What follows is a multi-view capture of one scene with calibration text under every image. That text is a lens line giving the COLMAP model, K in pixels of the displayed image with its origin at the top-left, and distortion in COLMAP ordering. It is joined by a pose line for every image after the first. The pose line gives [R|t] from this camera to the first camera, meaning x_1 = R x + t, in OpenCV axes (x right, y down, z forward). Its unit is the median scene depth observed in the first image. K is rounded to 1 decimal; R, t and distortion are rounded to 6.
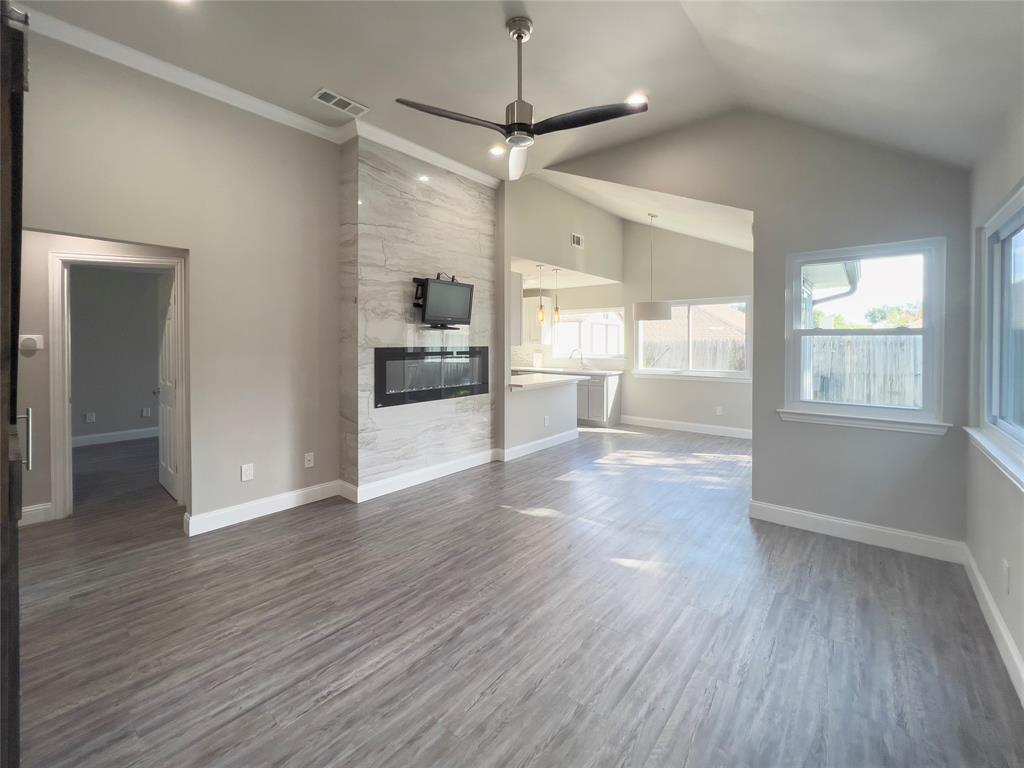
lens RADIAL K [[457.2, 0, 511.8], [0, 457.2, 347.1], [0, 0, 1]] dist [-0.002375, -0.000196]
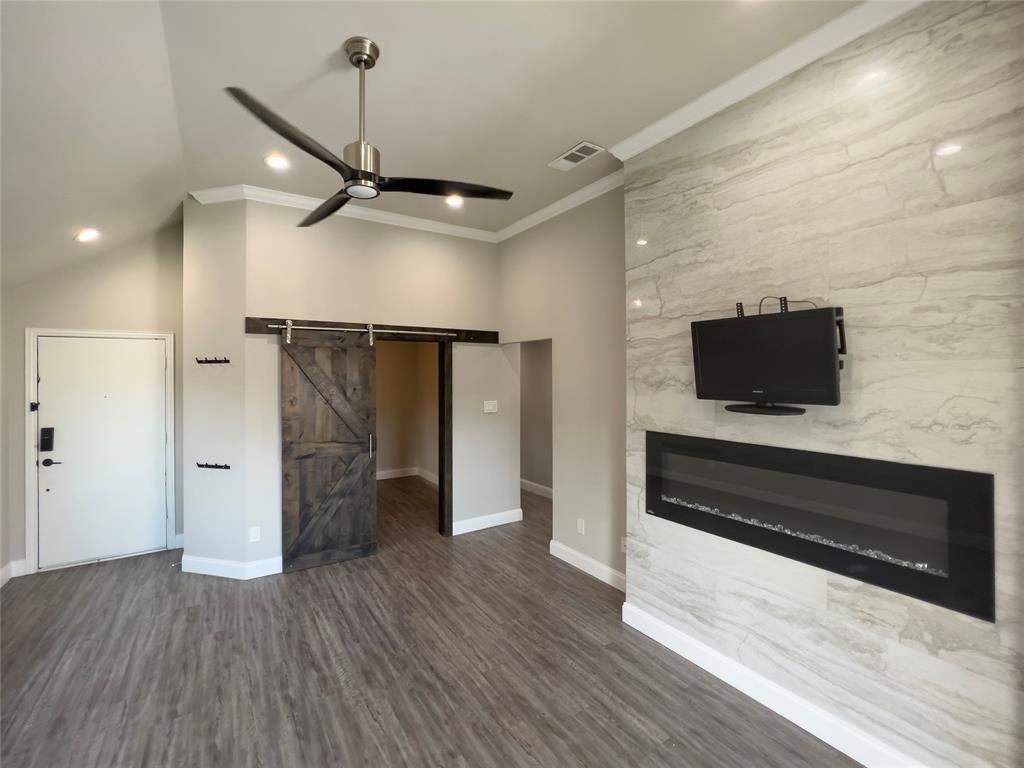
lens RADIAL K [[445.3, 0, 489.7], [0, 445.3, 374.1], [0, 0, 1]] dist [-0.023771, 0.009734]
pose [[-0.341596, 0.000182, -0.939847, 0.656187], [-0.005109, 0.999985, 0.002051, -0.129371], [0.939833, 0.005502, -0.341590, 1.453405]]
